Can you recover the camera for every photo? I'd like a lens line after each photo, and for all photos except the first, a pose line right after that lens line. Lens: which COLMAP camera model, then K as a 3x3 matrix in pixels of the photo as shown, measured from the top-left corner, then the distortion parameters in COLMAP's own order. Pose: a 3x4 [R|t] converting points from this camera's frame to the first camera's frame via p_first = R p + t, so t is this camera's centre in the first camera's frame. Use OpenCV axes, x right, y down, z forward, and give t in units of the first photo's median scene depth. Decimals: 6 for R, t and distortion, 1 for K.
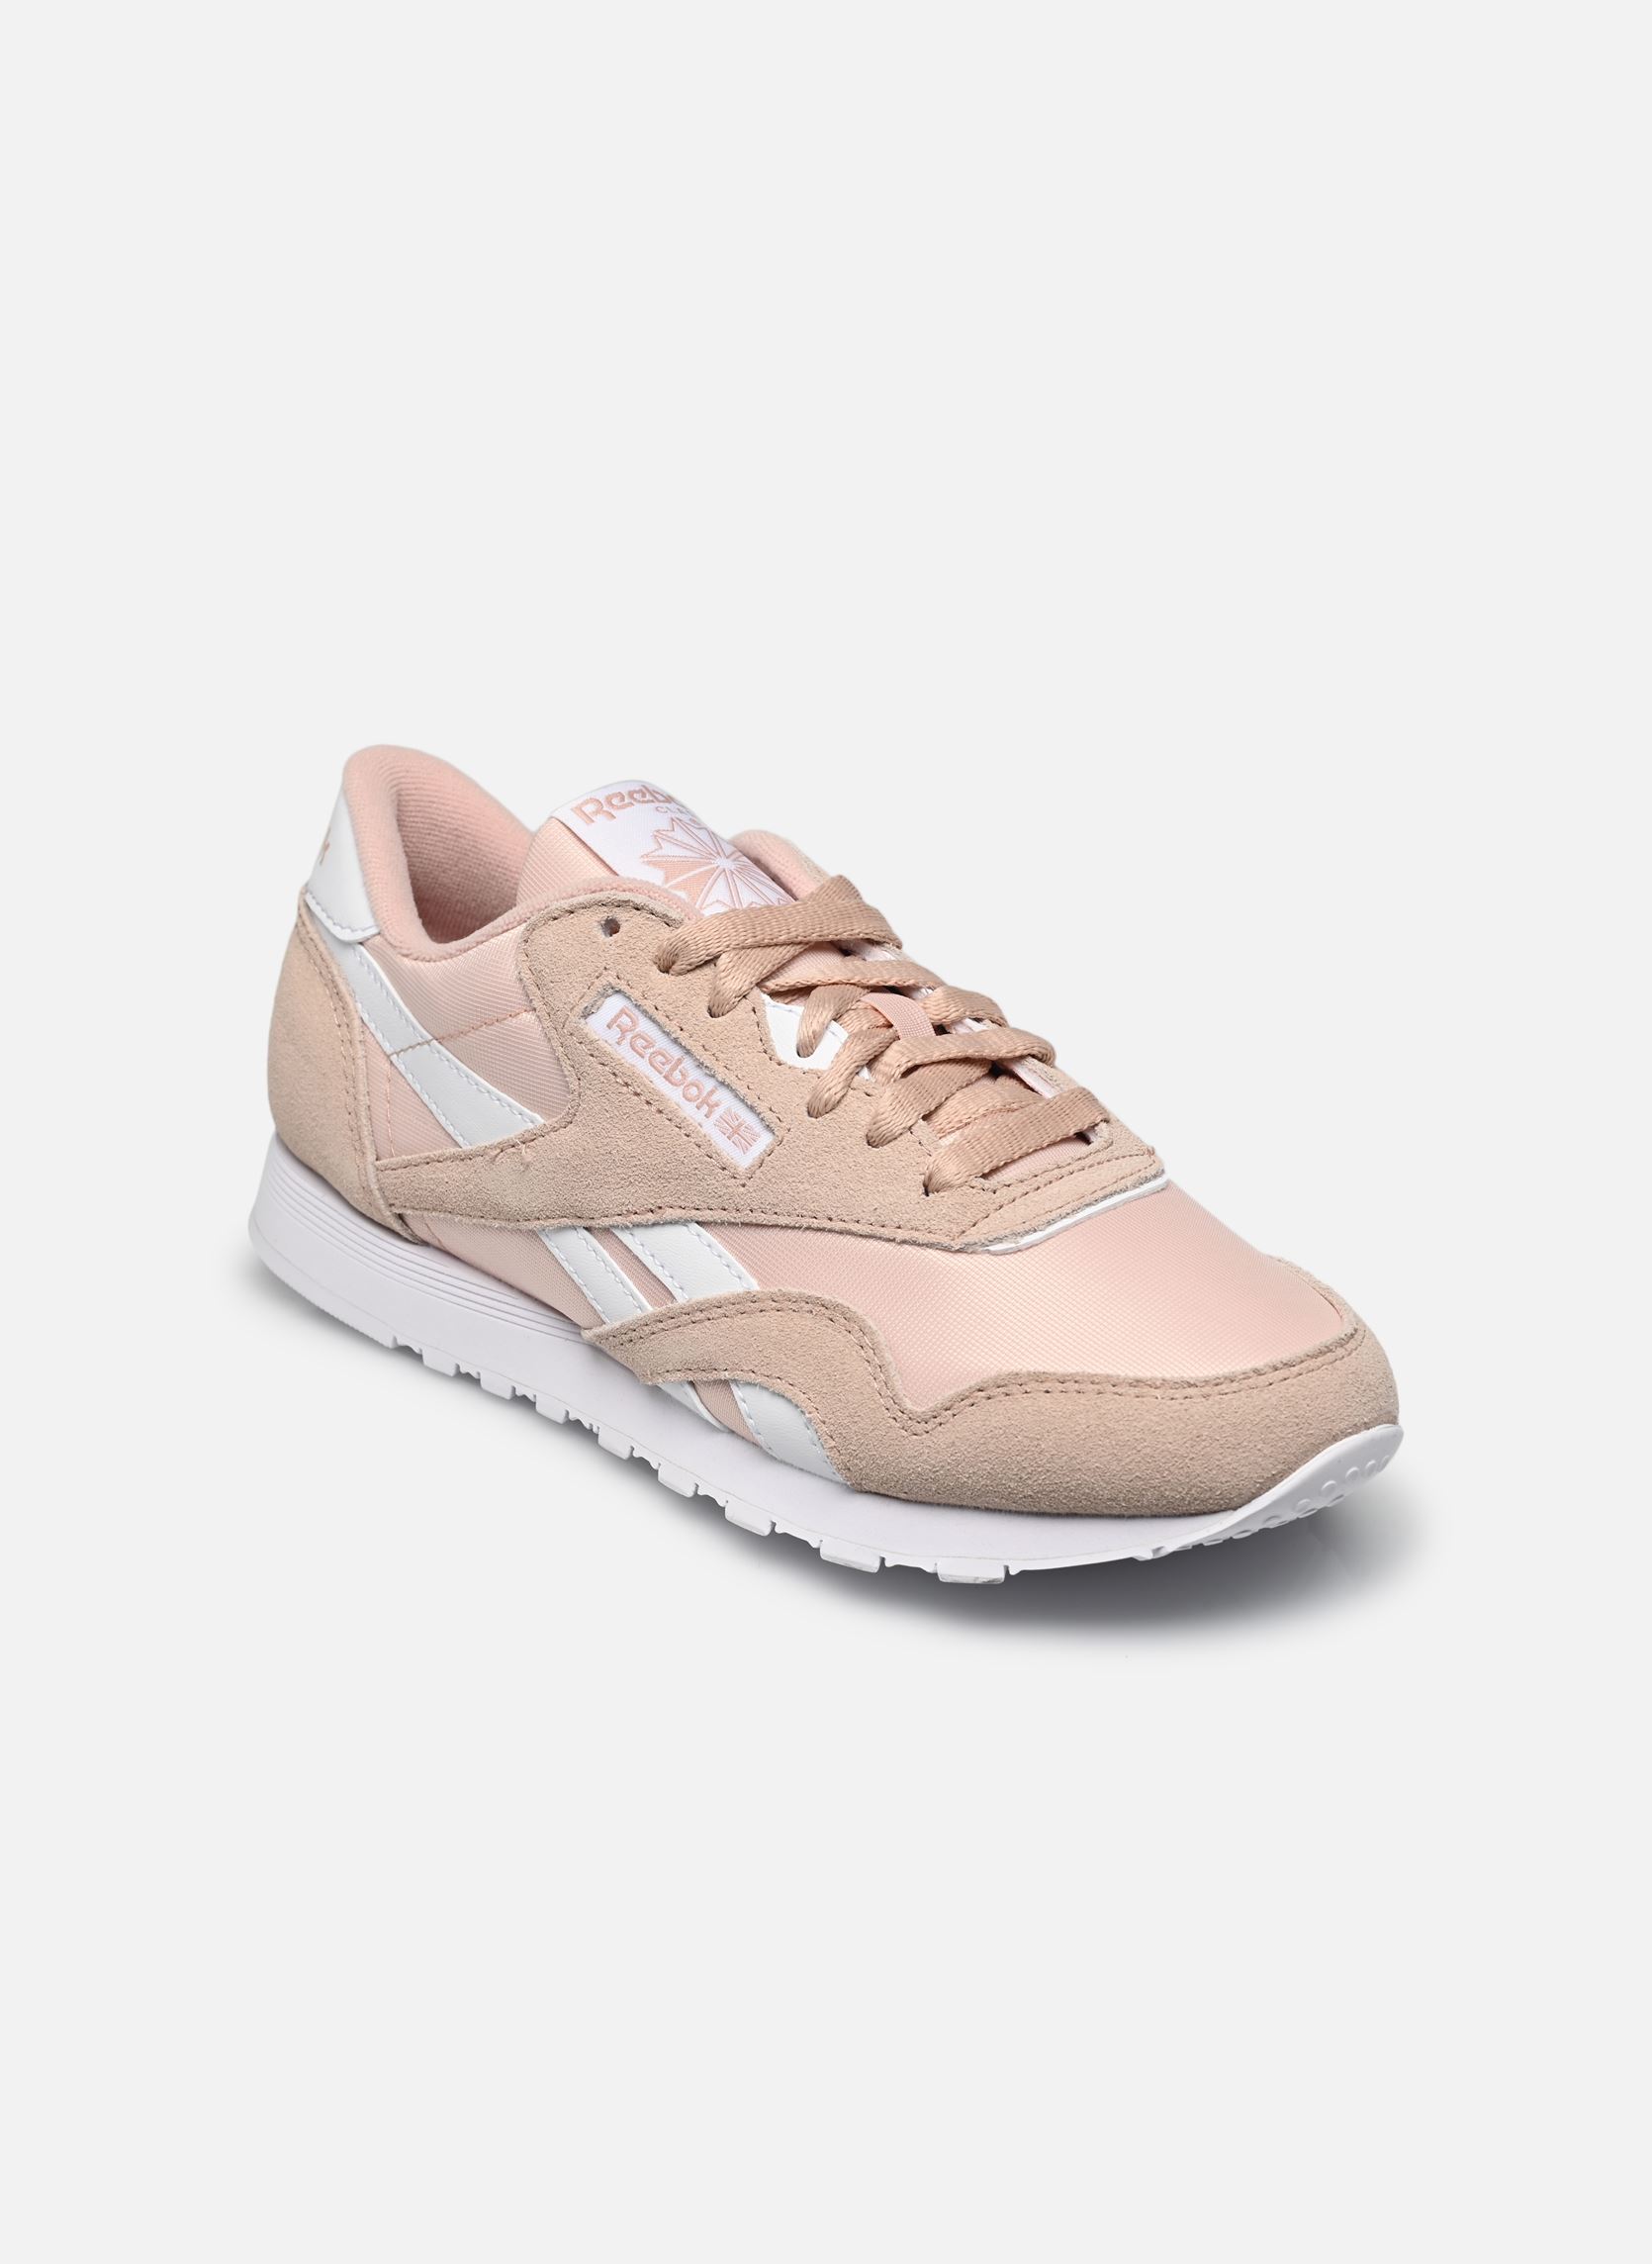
lens RADIAL K [[7517.1, 0, 826.4], [0, 7517.1, 1133.3], [0, 0, 1]] dist [1.183388, 0.000000]
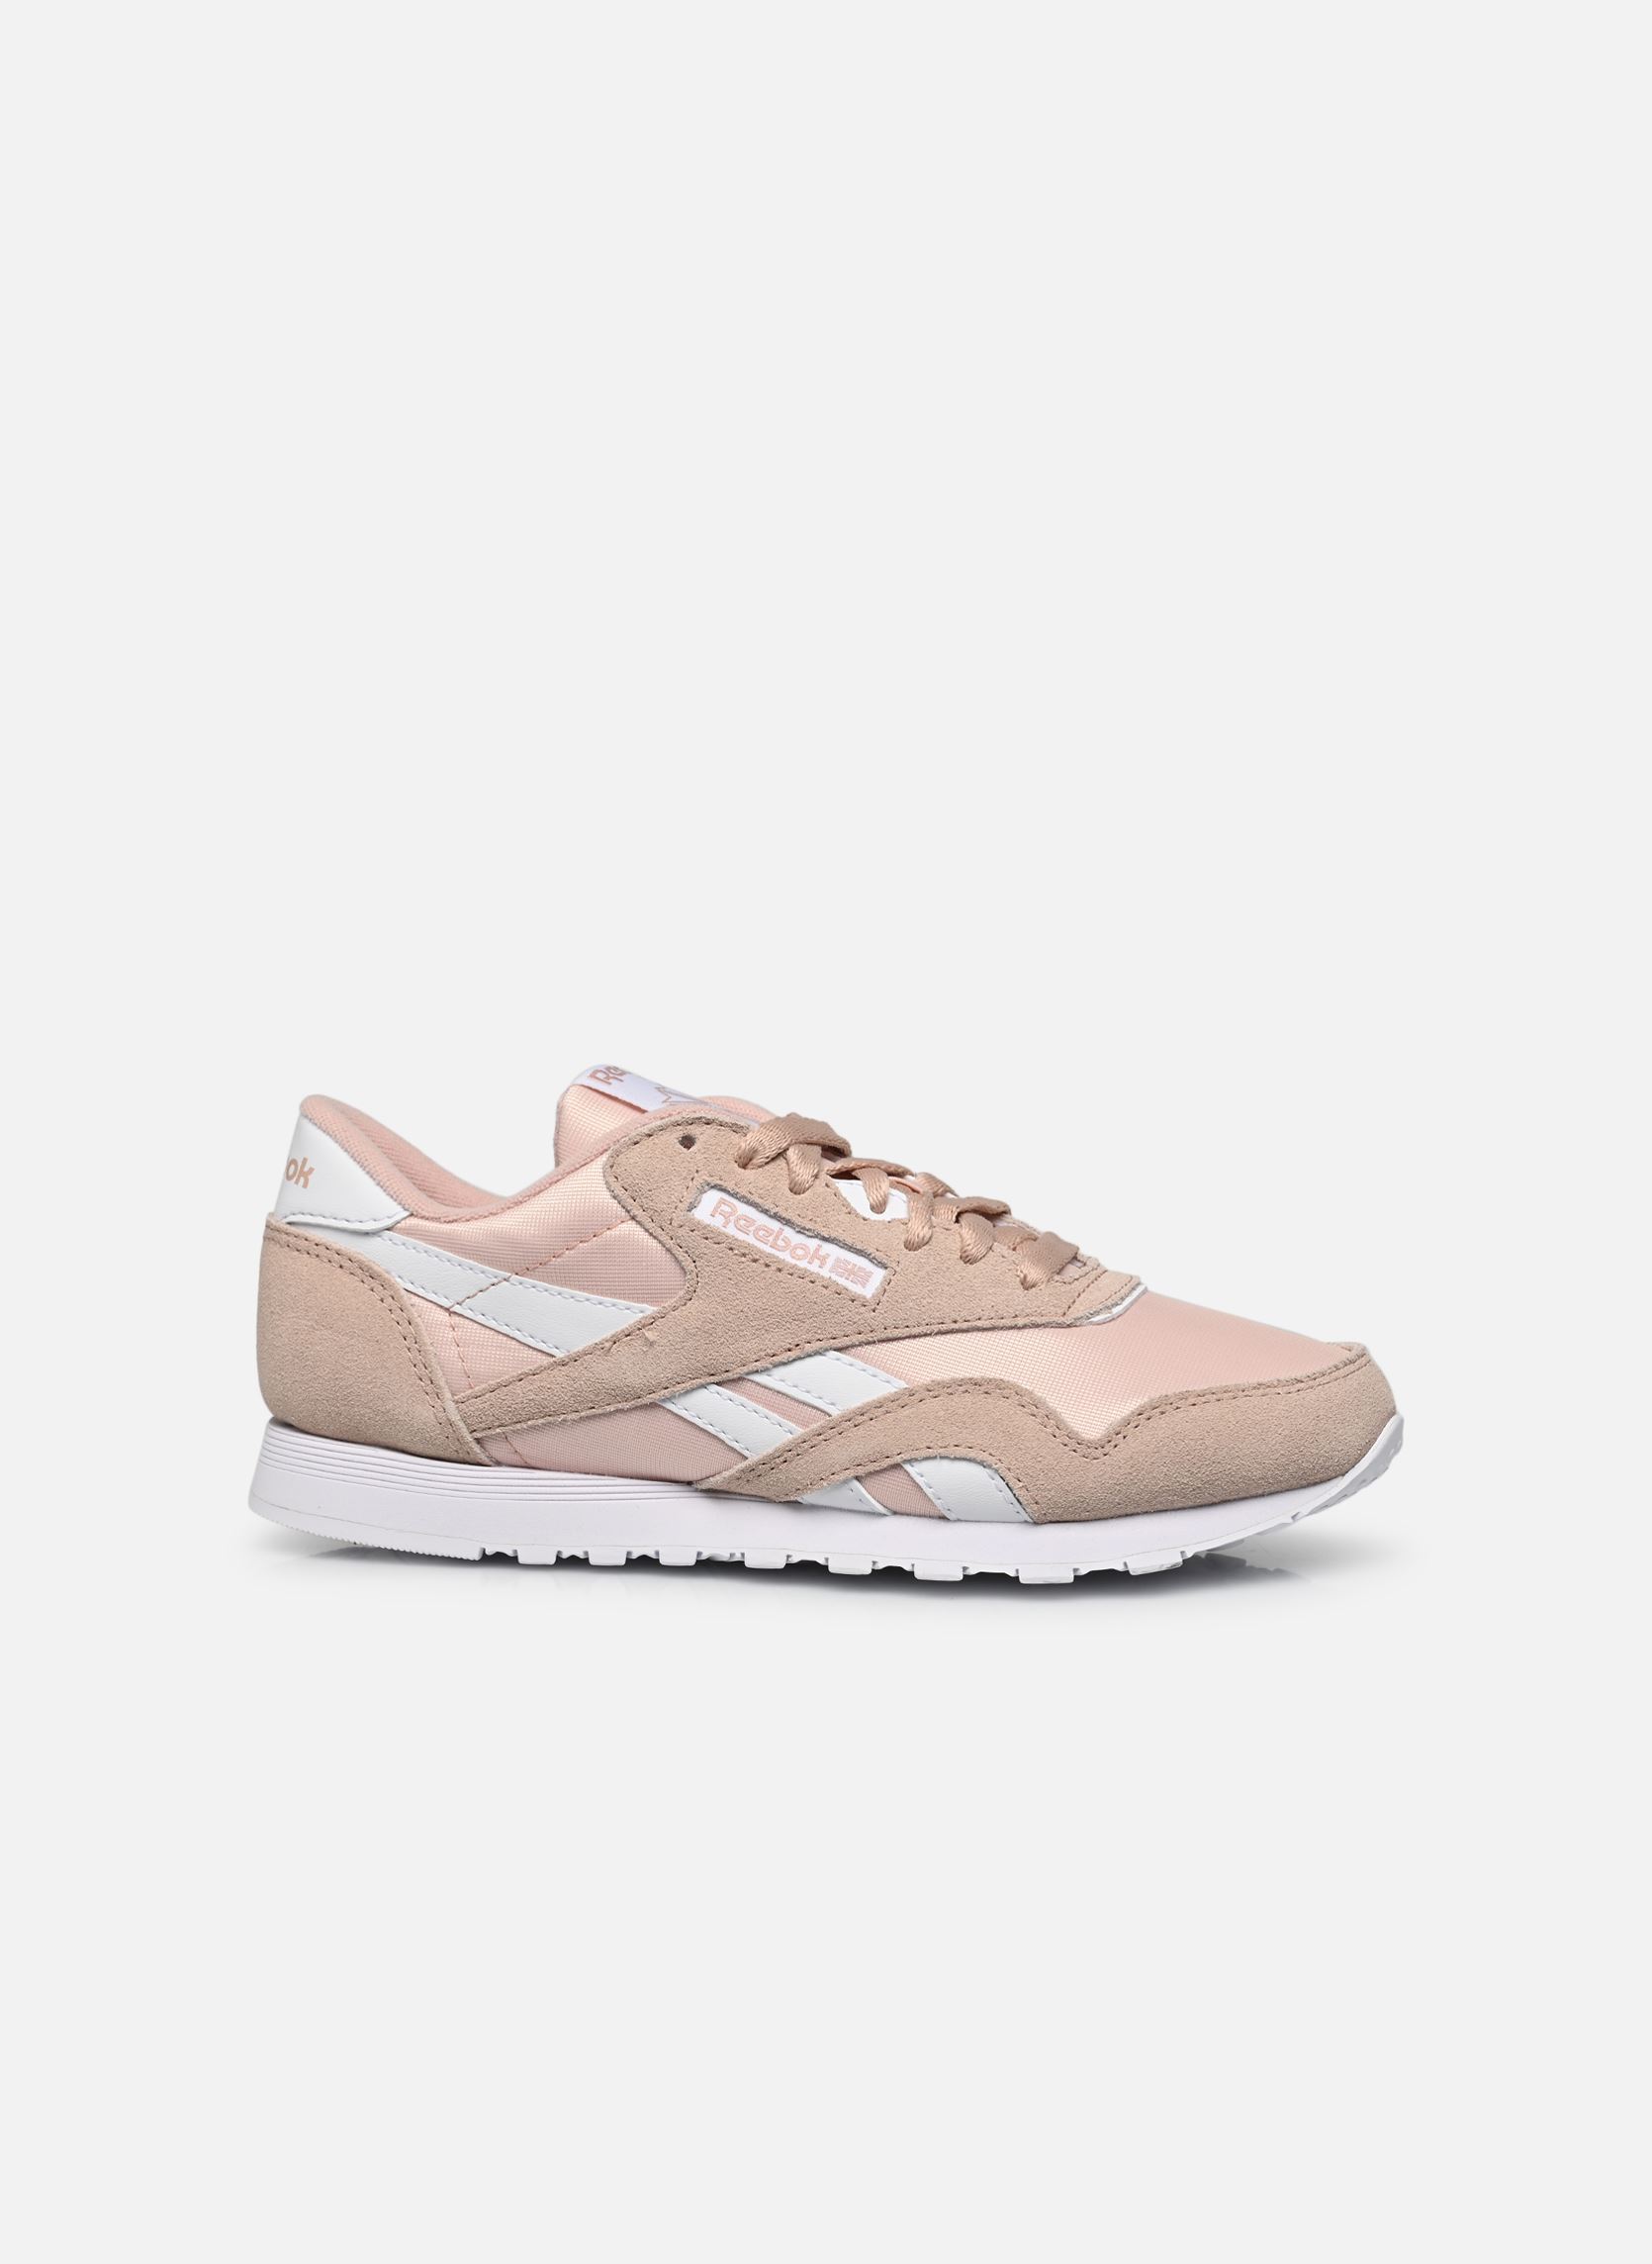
lens RADIAL K [[7517.1, 0, 823.7], [0, 7517.1, 1130.0], [0, 0, 1]] dist [1.183388, 0.000000]
pose [[0.733001, -0.005586, 0.680205, -0.844312], [0.242469, 0.936428, -0.253598, 0.286173], [-0.635546, 0.350816, 0.687757, 0.149792]]
